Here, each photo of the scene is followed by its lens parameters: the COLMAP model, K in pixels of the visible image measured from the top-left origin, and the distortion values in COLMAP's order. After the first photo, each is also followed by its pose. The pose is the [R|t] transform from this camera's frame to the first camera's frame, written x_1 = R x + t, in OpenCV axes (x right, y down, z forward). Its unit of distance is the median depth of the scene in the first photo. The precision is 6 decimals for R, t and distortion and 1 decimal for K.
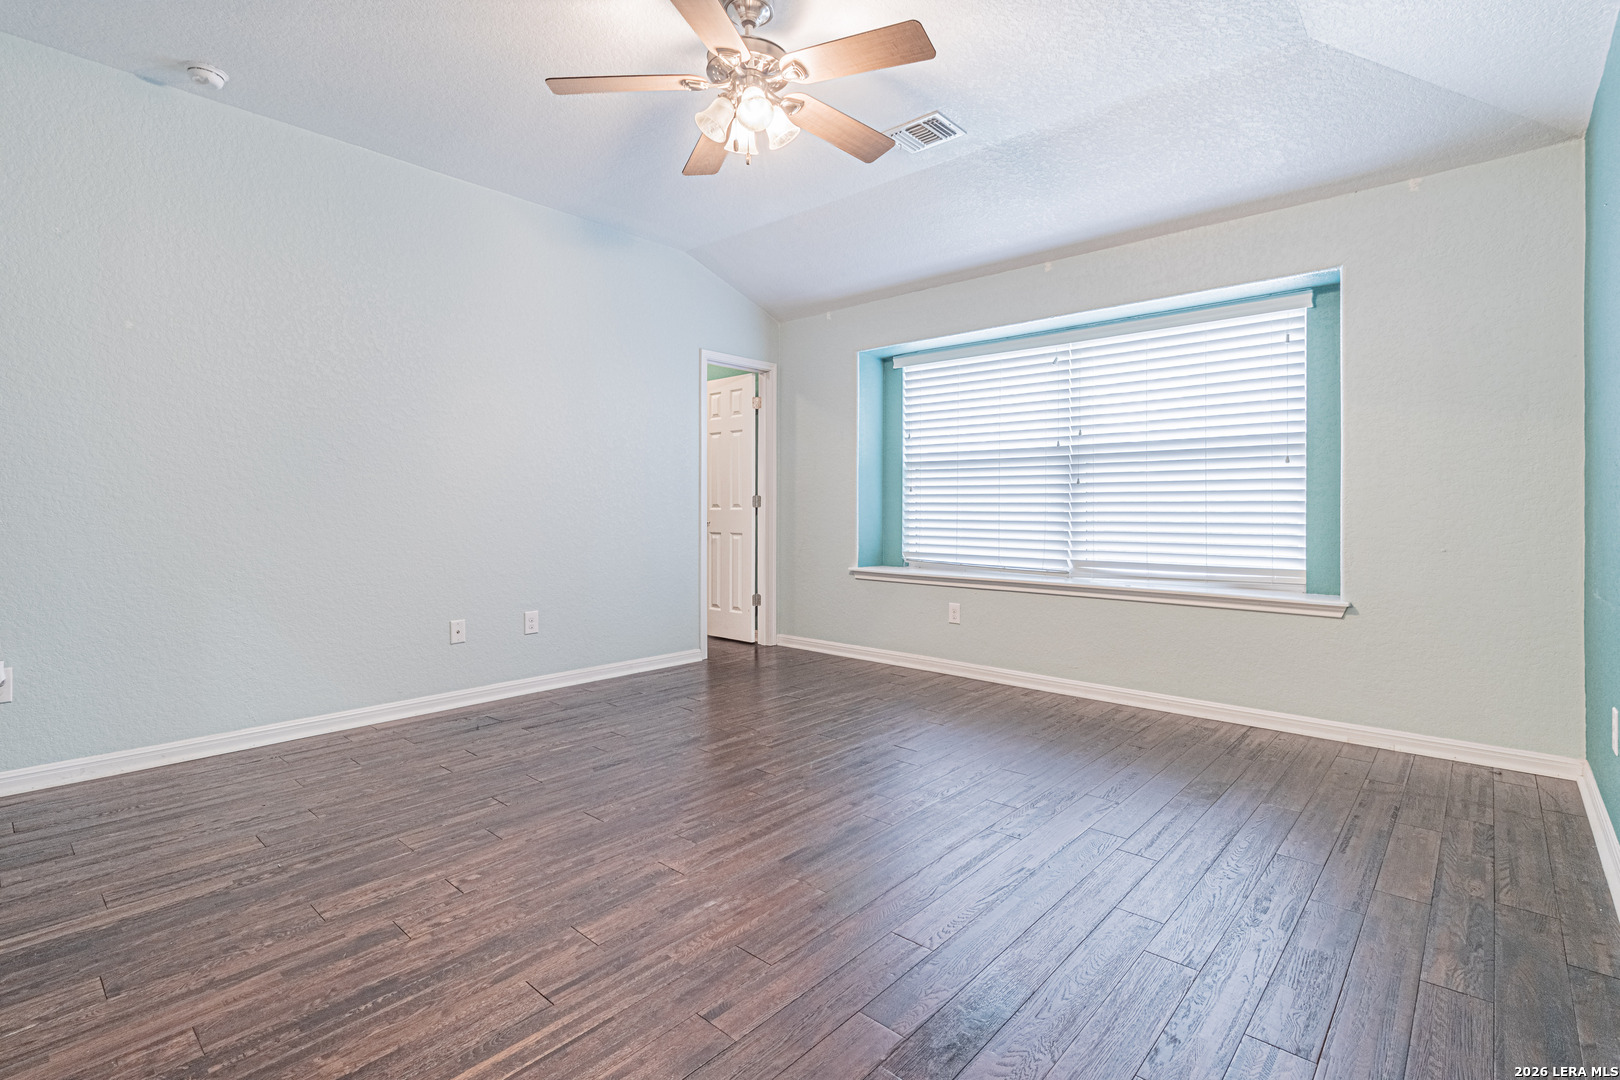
lens RADIAL K [[759.7, 0, 809.3], [0, 759.7, 508.6], [0, 0, 1]] dist [0.002655, 0.000758]
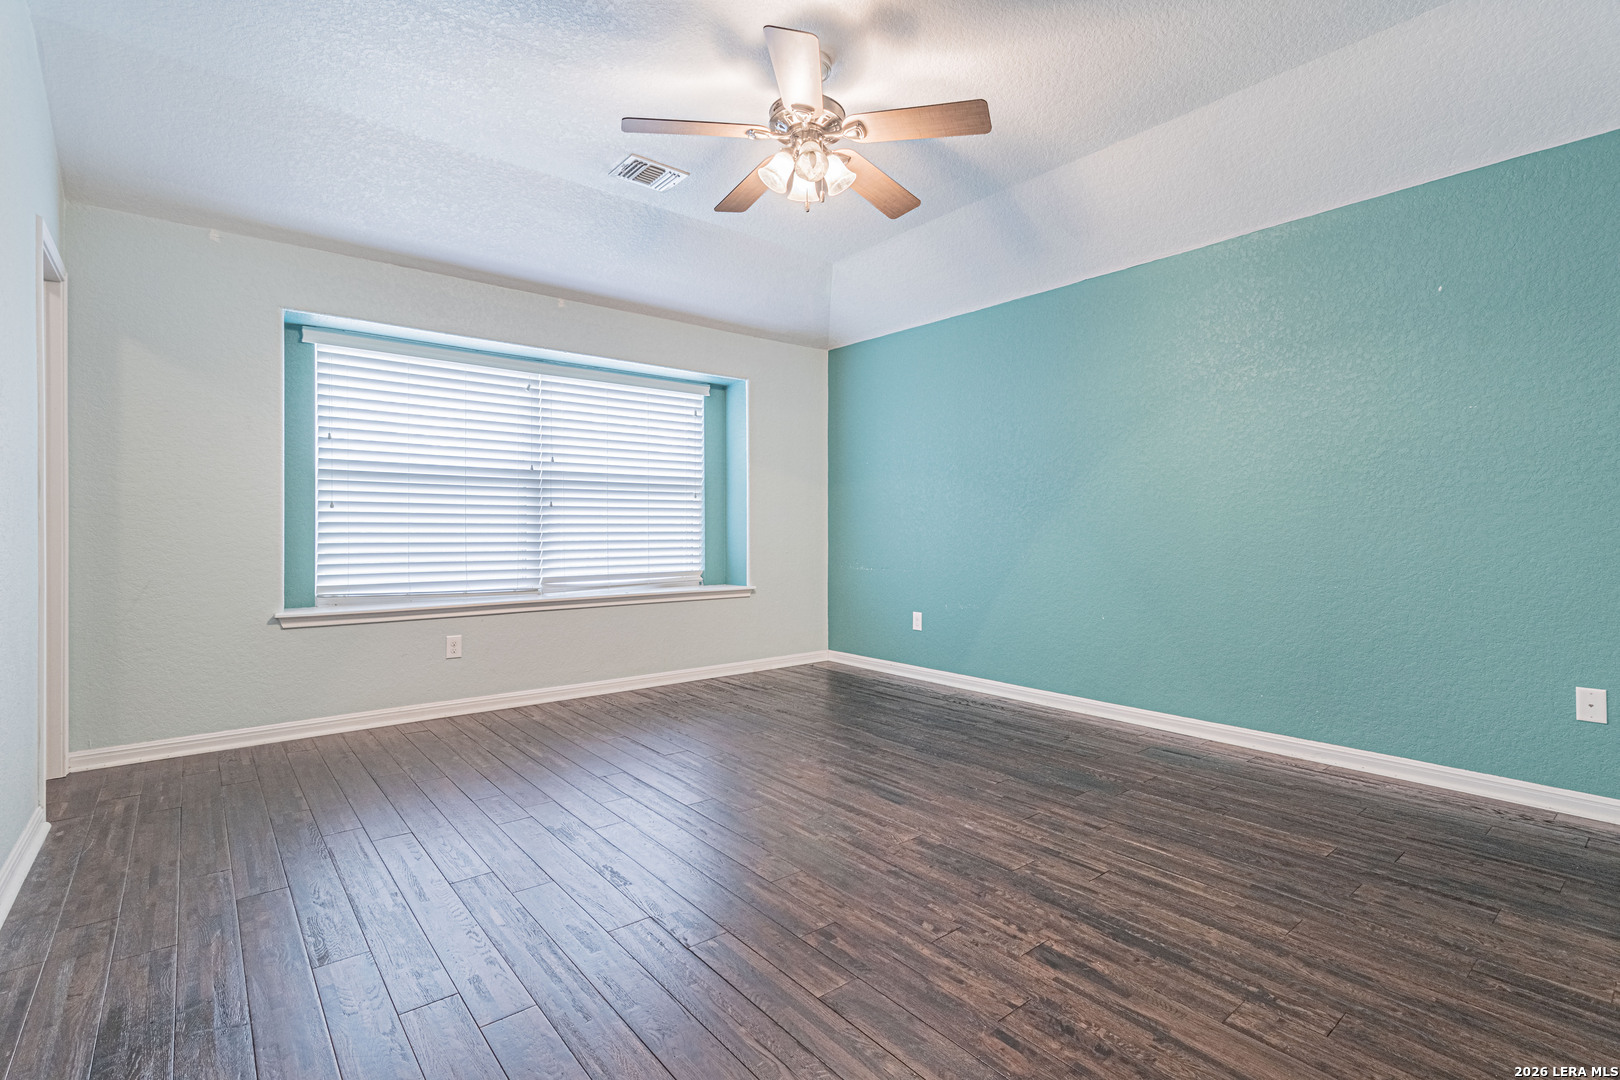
lens RADIAL K [[749.7, 0, 808.8], [0, 749.7, 531.5], [0, 0, 1]] dist [0.012035, 0.000036]
pose [[0.151416, -0.005860, 0.988453, -0.782726], [0.000144, 0.999983, 0.005907, -0.004052], [-0.988470, -0.000752, 0.151415, 0.571057]]
